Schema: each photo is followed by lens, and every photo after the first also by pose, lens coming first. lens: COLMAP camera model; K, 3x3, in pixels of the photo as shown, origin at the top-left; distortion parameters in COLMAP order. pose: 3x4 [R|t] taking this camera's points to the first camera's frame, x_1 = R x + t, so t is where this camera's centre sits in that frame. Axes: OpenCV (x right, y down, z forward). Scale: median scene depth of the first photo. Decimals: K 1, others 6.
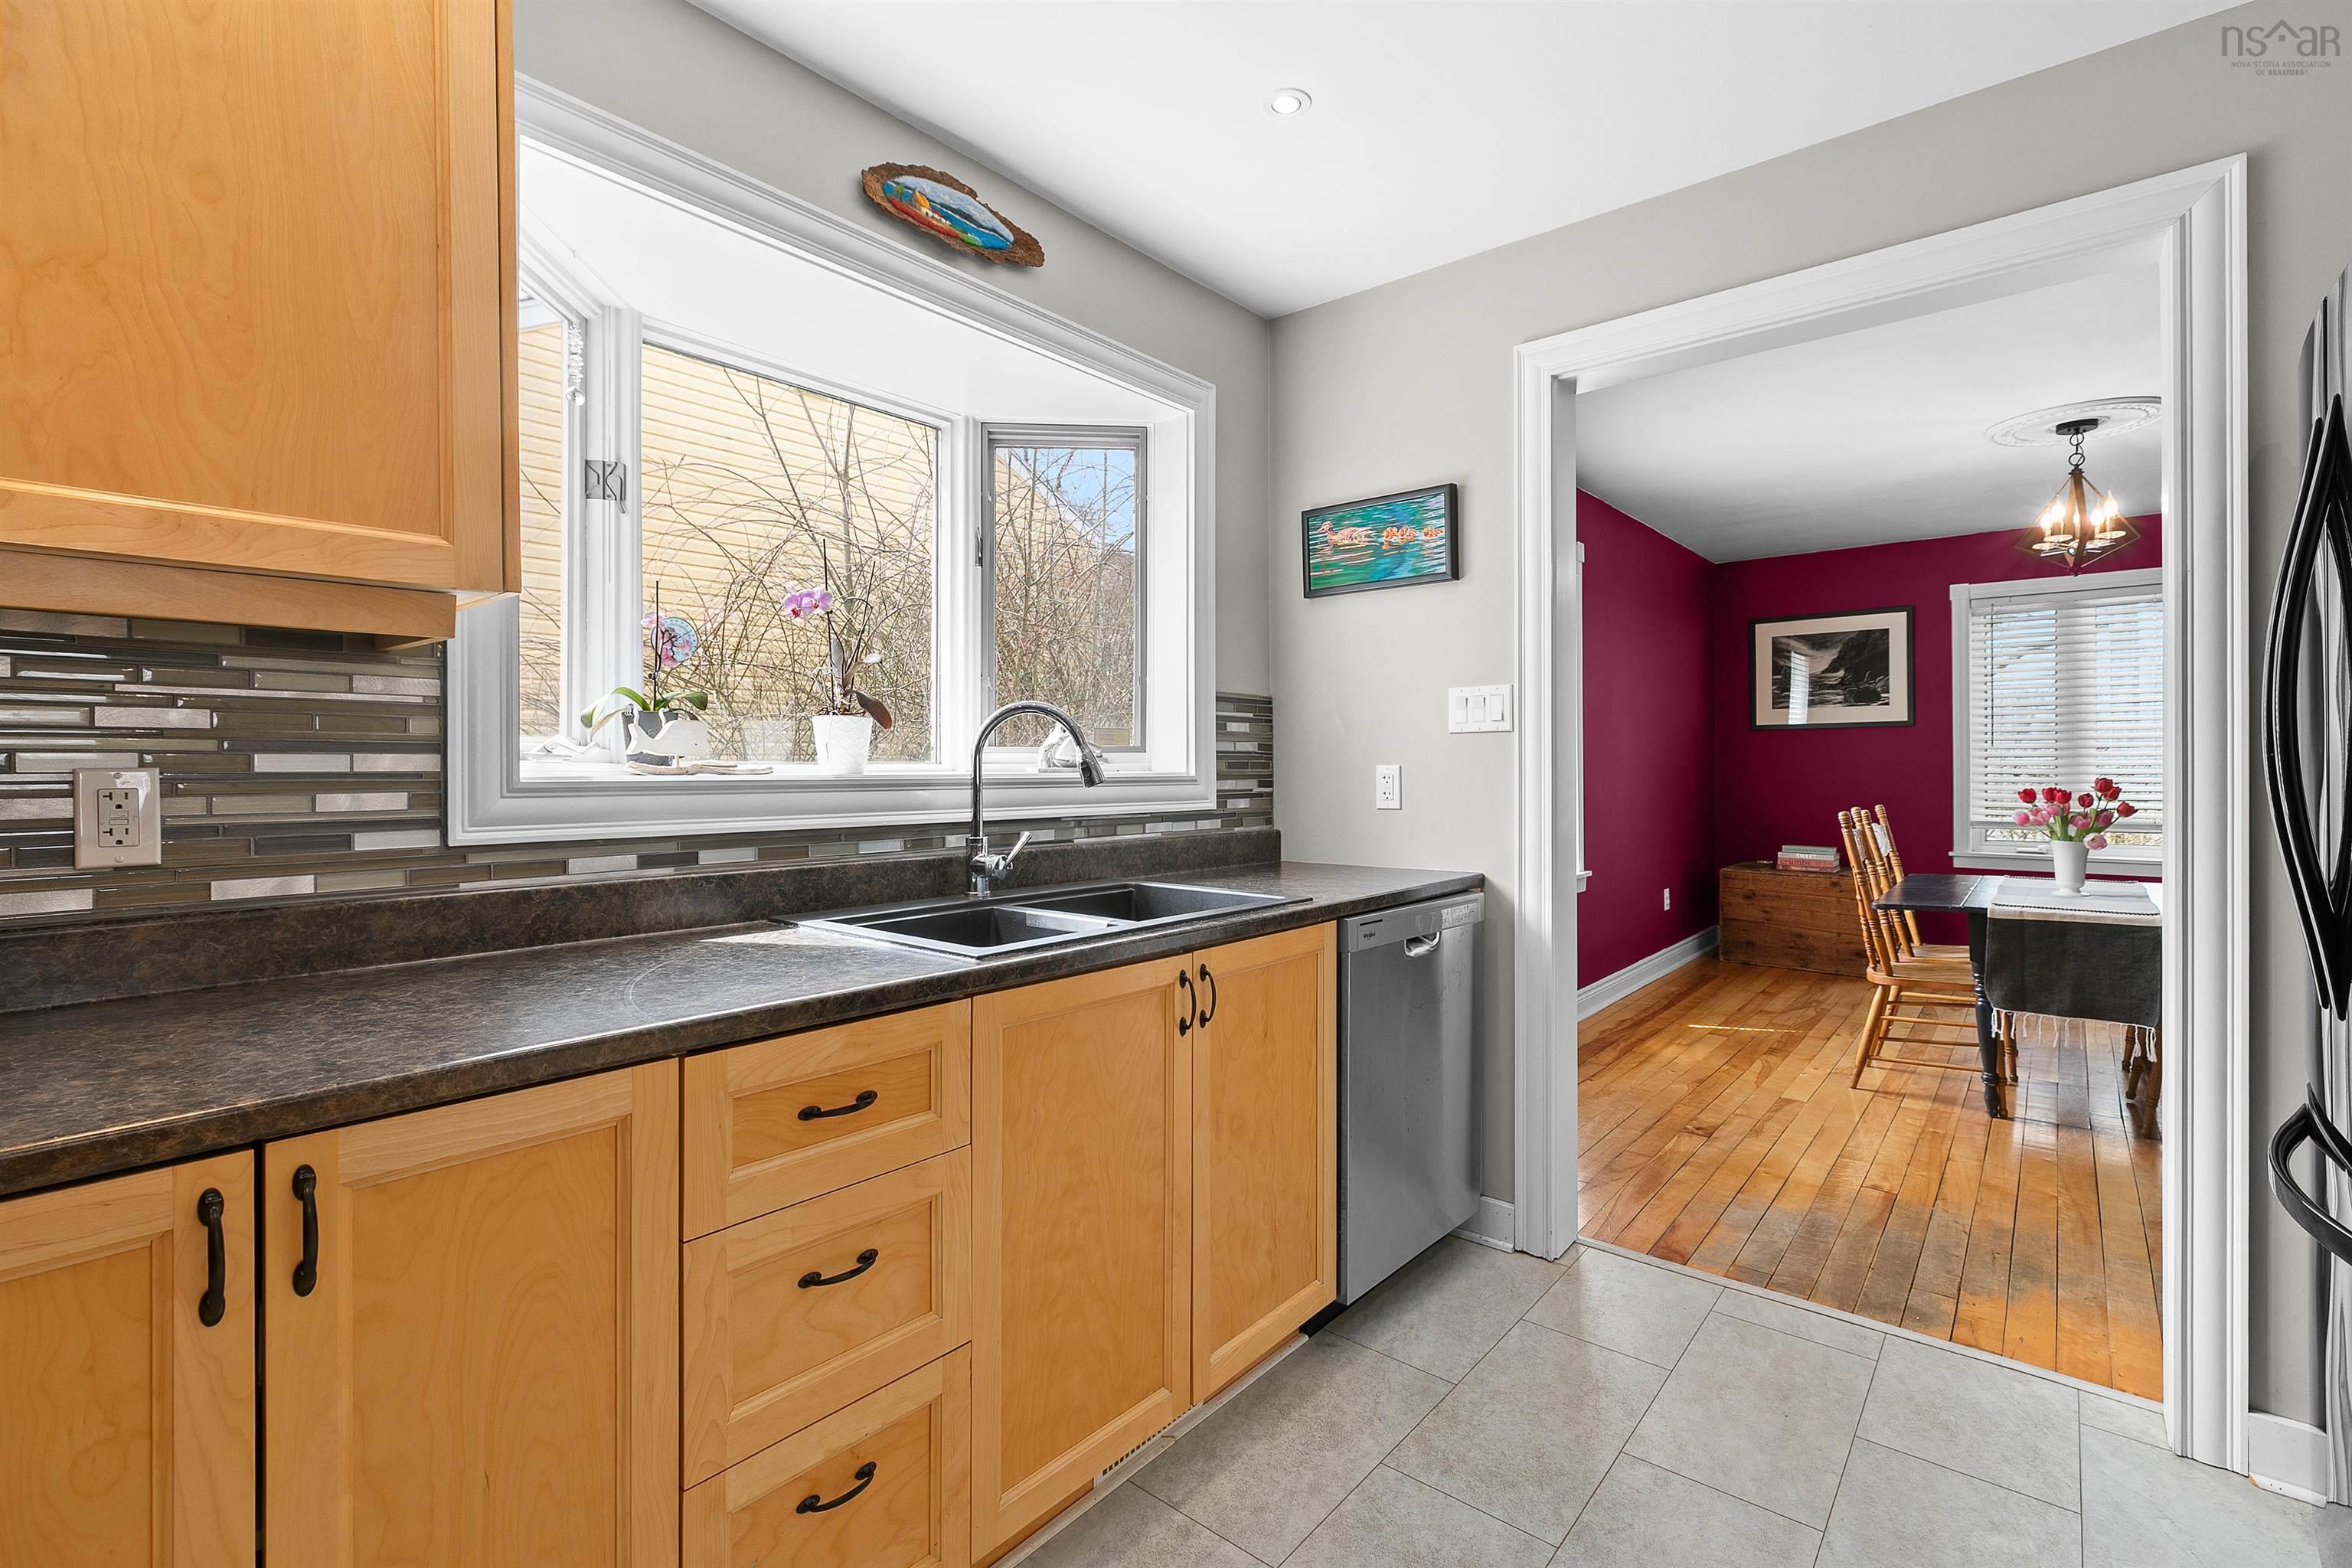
lens RADIAL K [[1066.5, 0, 1187.8], [0, 1066.5, 765.8], [0, 0, 1]] dist [0.006720, -0.000305]
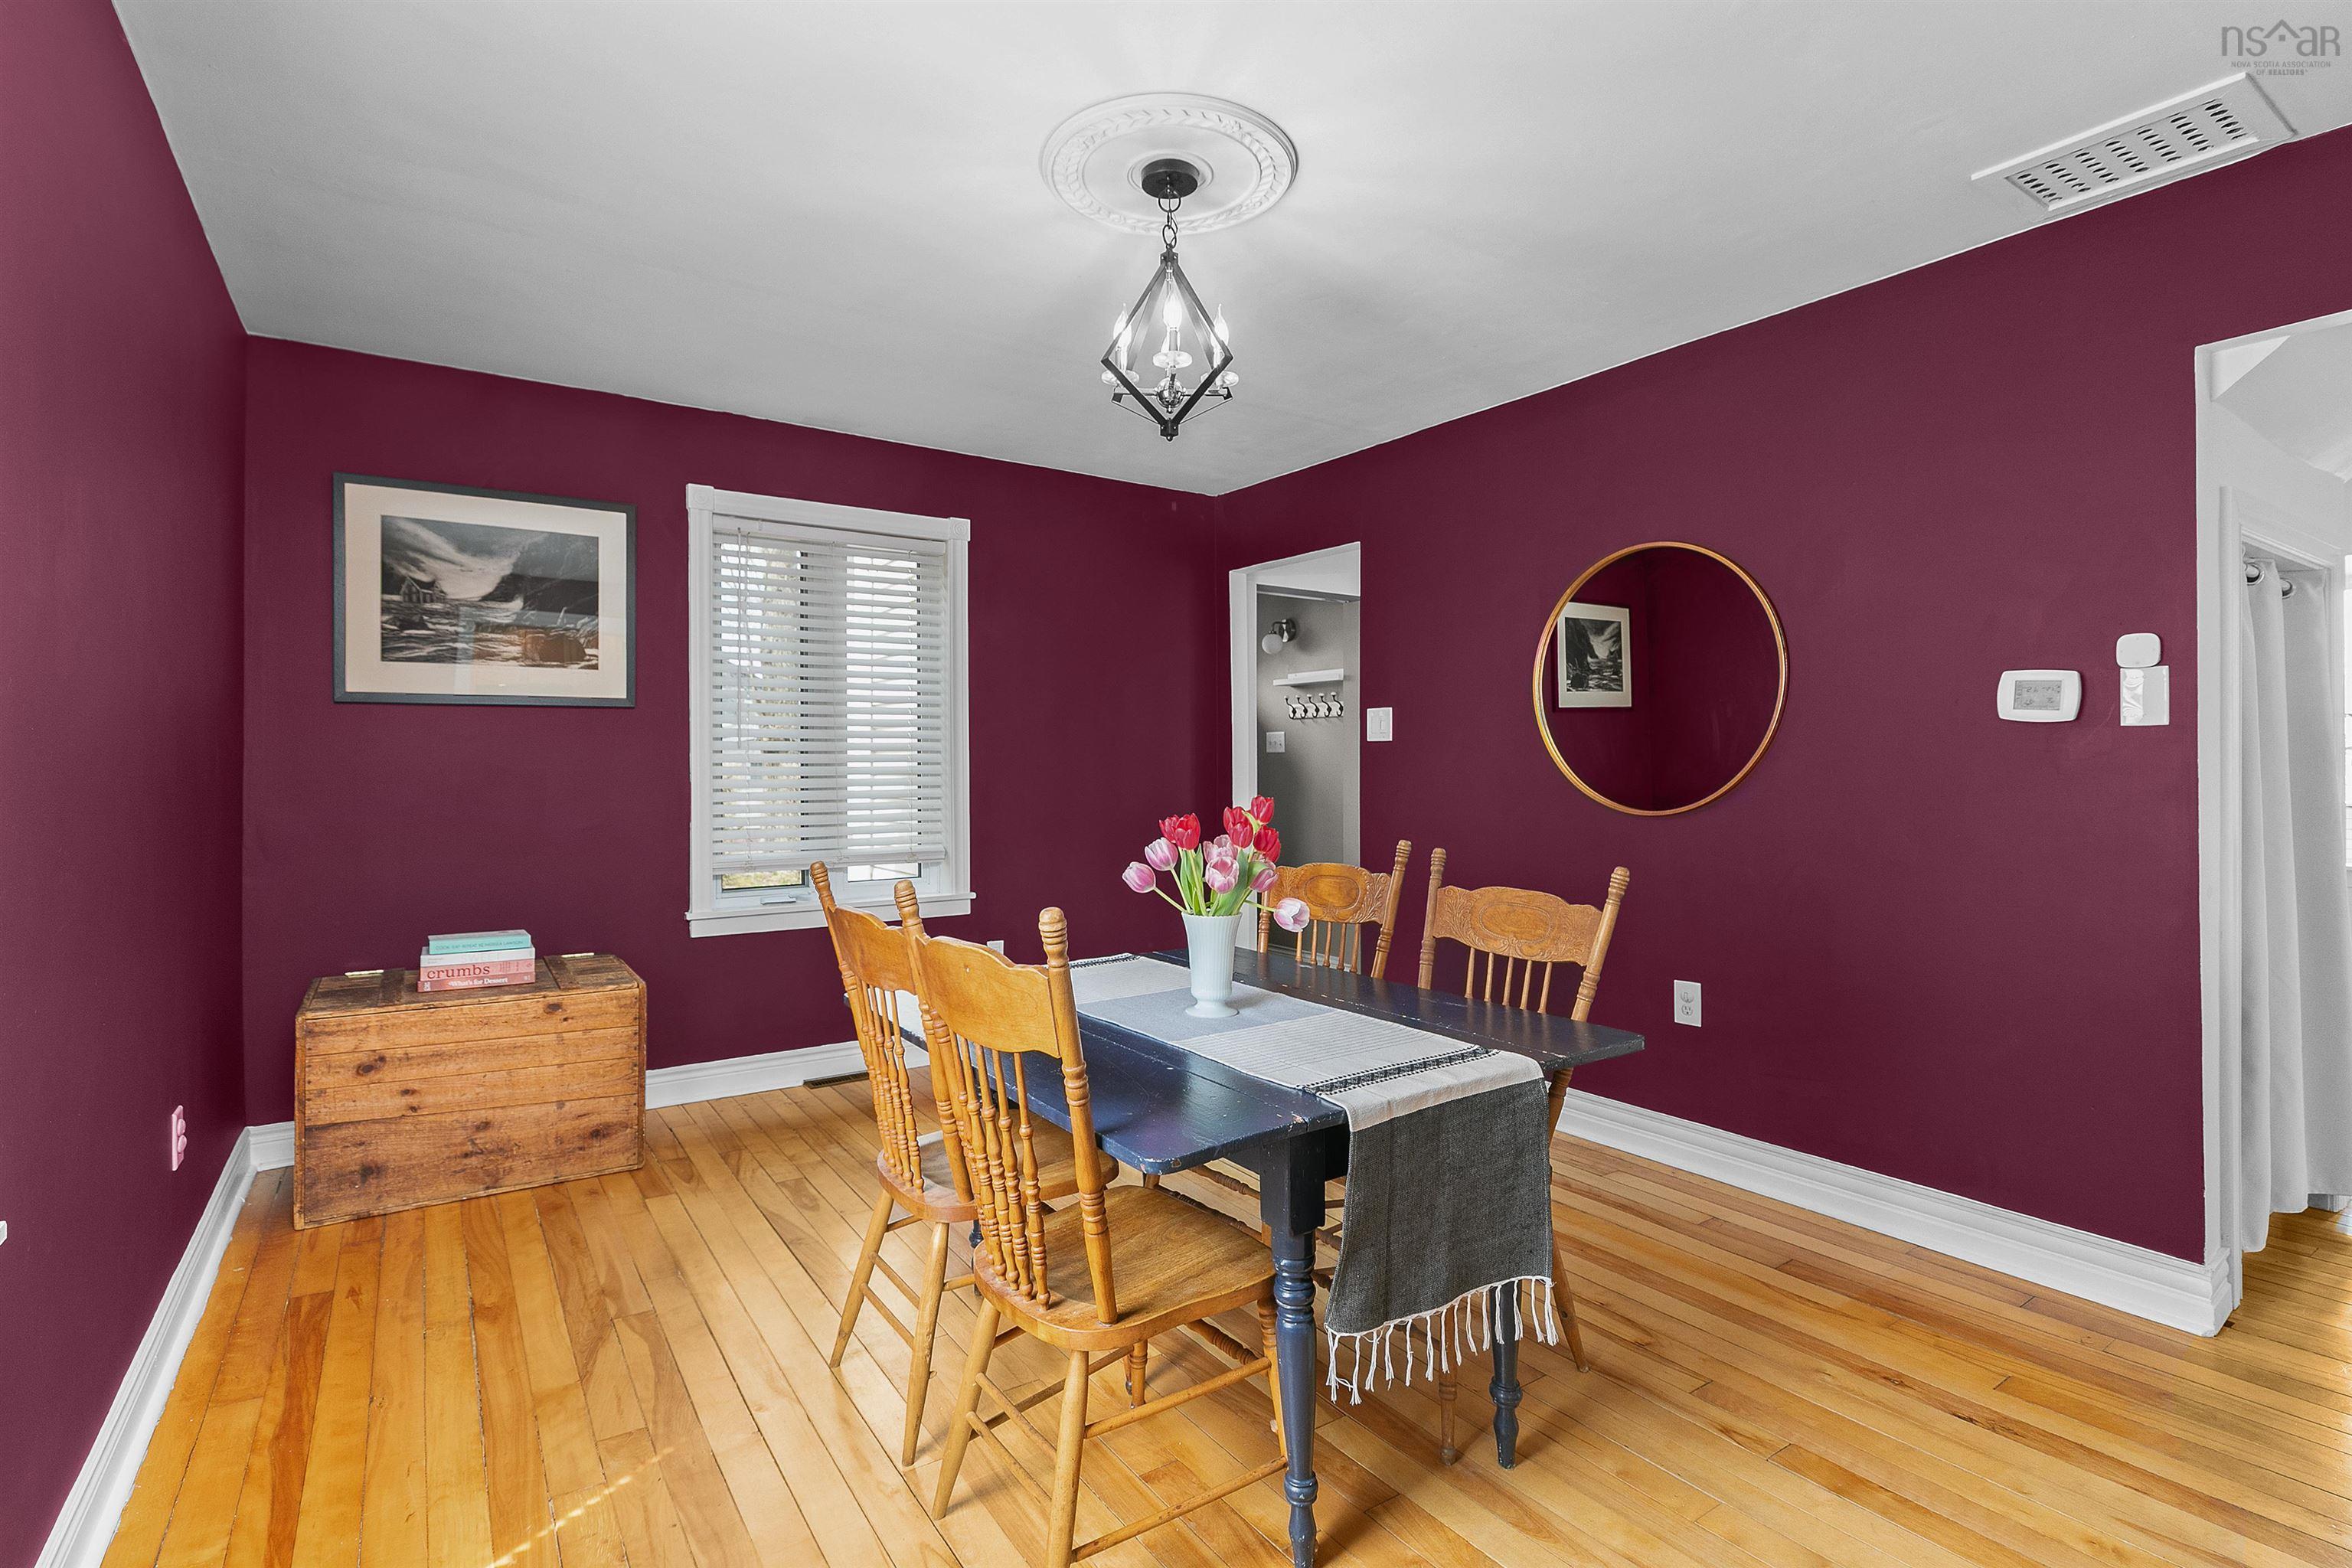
lens RADIAL K [[1113.7, 0, 1150.2], [0, 1113.7, 754.9], [0, 0, 1]] dist [-0.003734, -0.000214]
pose [[0.294472, 0.011737, 0.955588, 0.394795], [0.003465, 0.999905, -0.013349, -0.004348], [-0.955654, 0.007242, 0.294404, 1.251170]]
